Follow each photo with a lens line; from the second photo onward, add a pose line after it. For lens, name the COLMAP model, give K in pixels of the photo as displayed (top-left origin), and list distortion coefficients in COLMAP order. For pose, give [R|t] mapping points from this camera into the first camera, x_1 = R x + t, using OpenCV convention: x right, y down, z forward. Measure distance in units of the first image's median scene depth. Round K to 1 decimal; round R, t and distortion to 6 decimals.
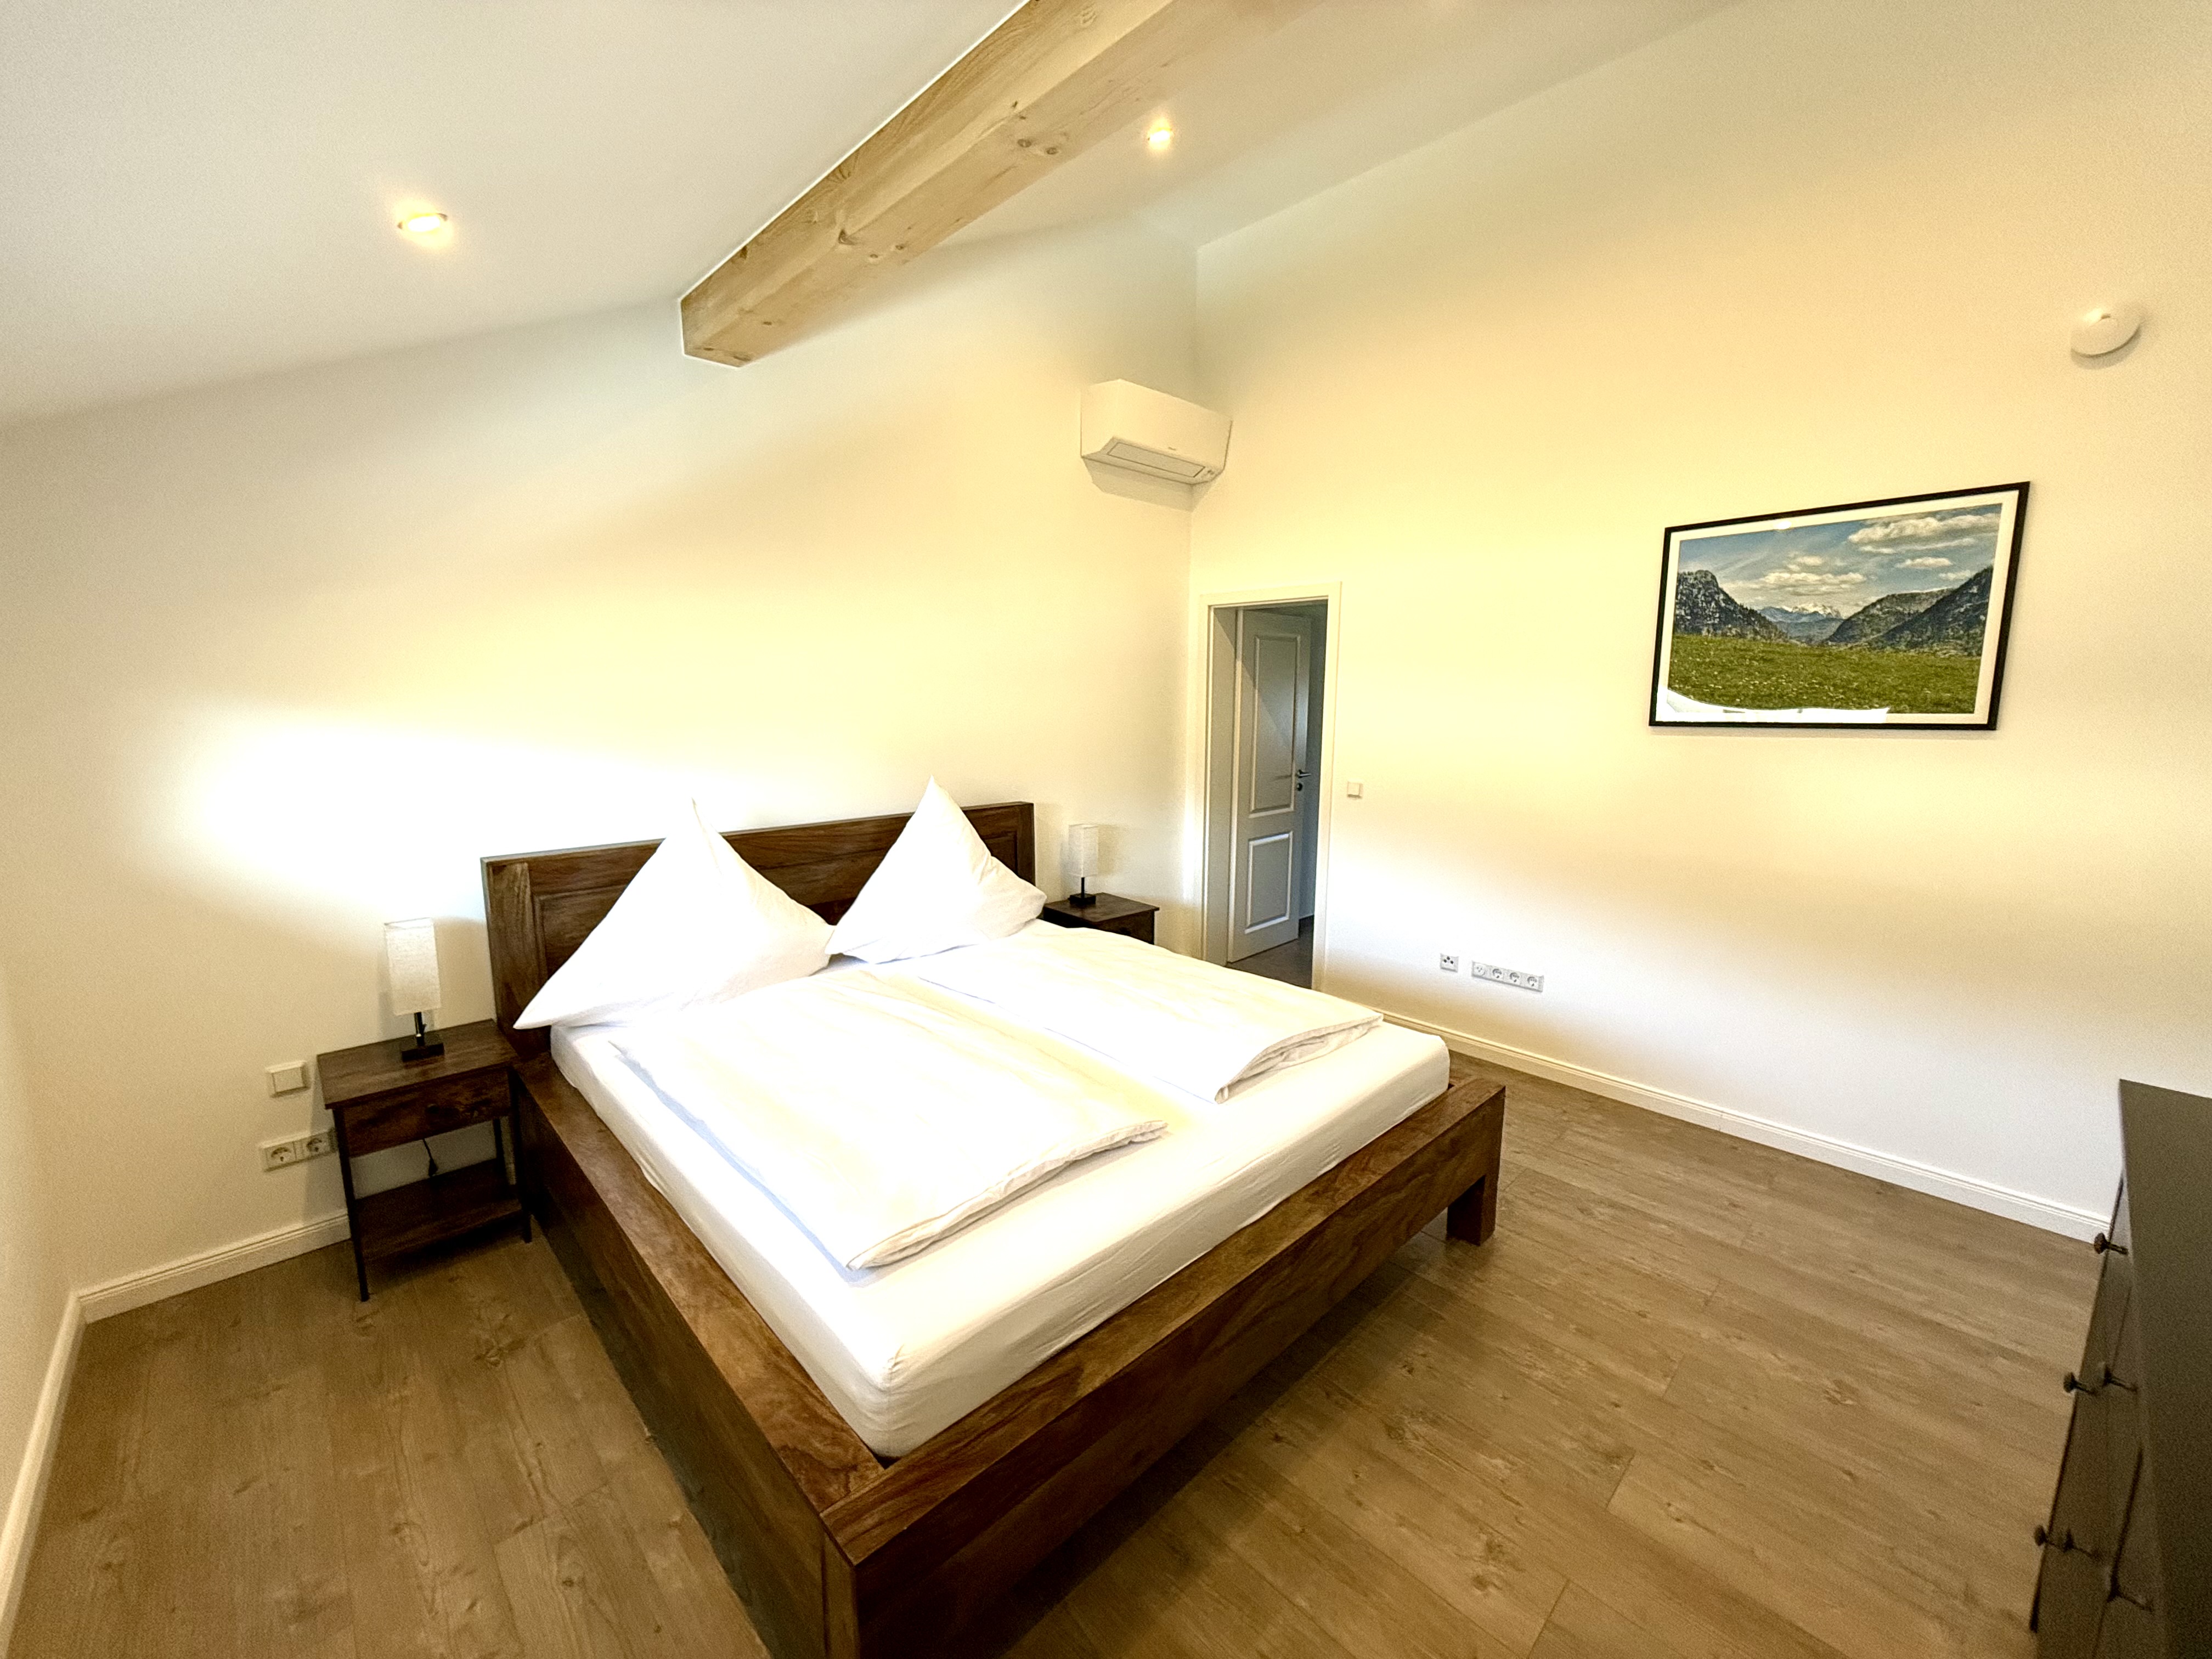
lens RADIAL K [[880.0, 0, 1112.3], [0, 880.0, 825.0], [0, 0, 1]] dist [-0.000233, 0.000228]
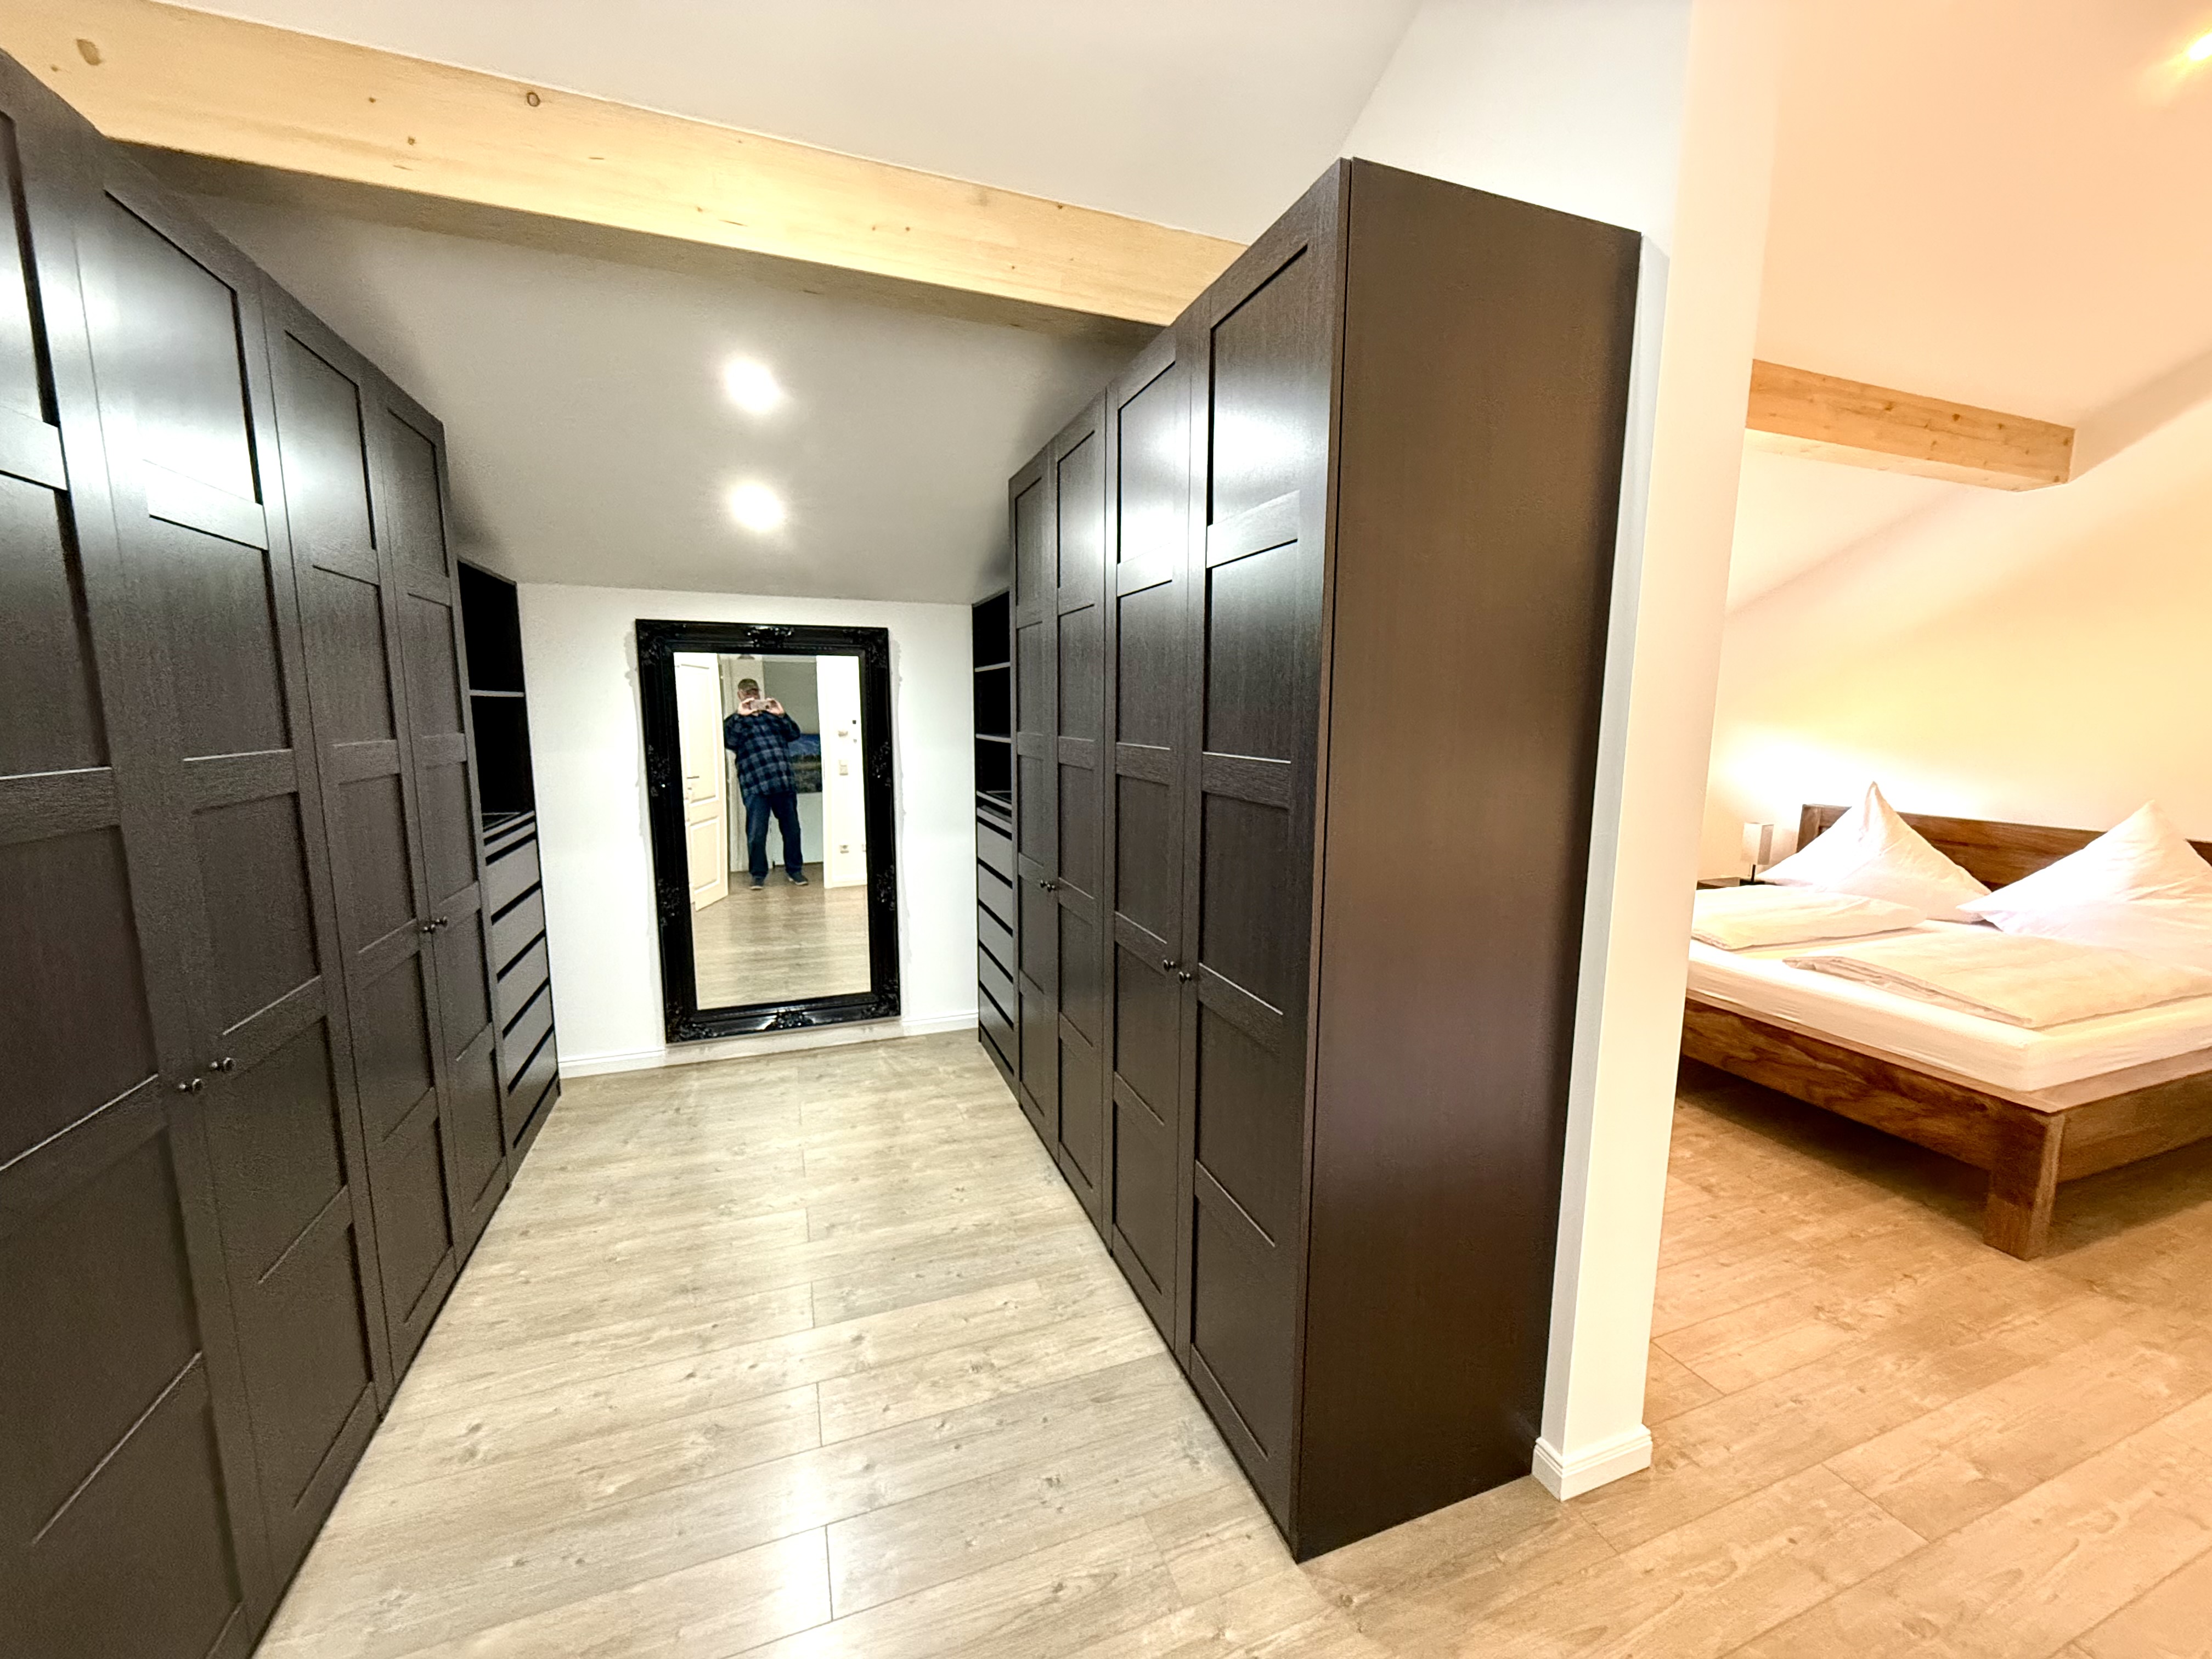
lens RADIAL K [[880.0, 0, 1107.8], [0, 880.0, 836.4], [0, 0, 1]] dist [-0.000233, 0.000228]
pose [[-0.398365, 0.122475, -0.909013, 1.778525], [-0.153805, 0.968093, 0.197839, -0.039575], [0.904239, 0.218623, -0.366817, 0.344484]]
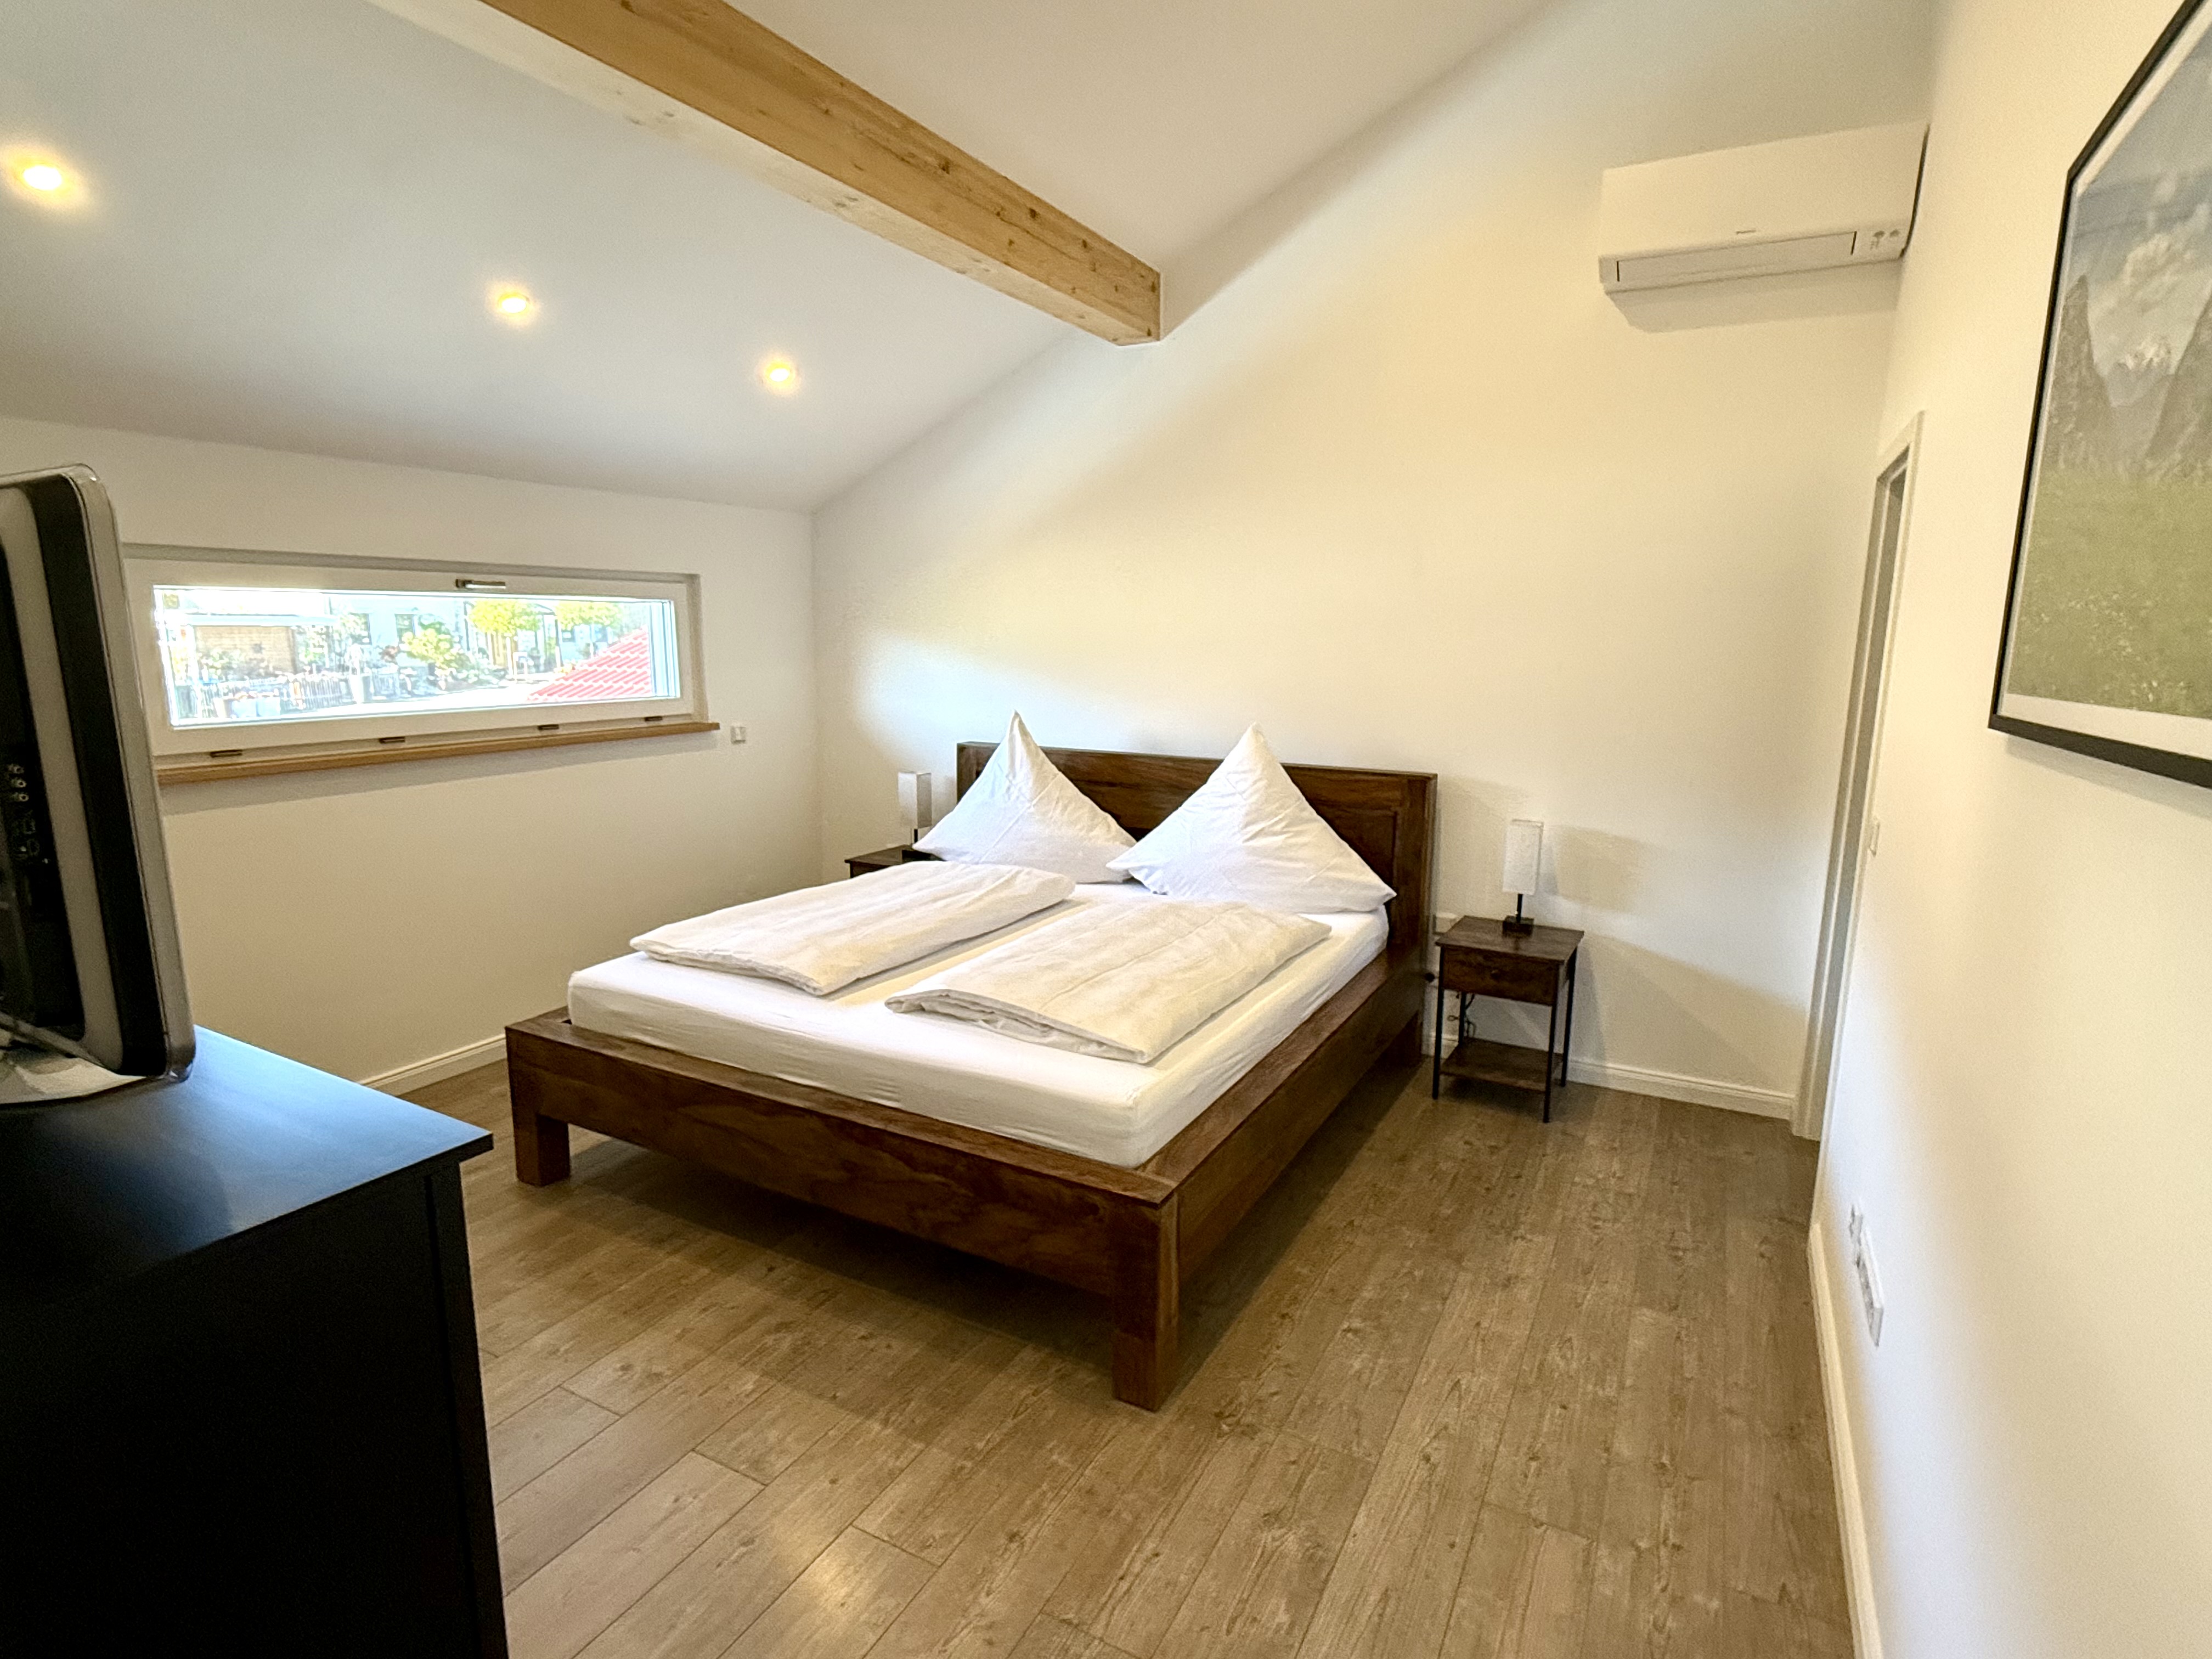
lens RADIAL K [[1149.2, 0, 1117.8], [0, 1149.2, 834.1], [0, 0, 1]] dist [-0.000147, -0.000923]
pose [[0.307375, 0.168501, -0.936551, 1.255144], [-0.159196, 0.979433, 0.123968, -0.092858], [0.938178, 0.110990, 0.327878, 0.663075]]
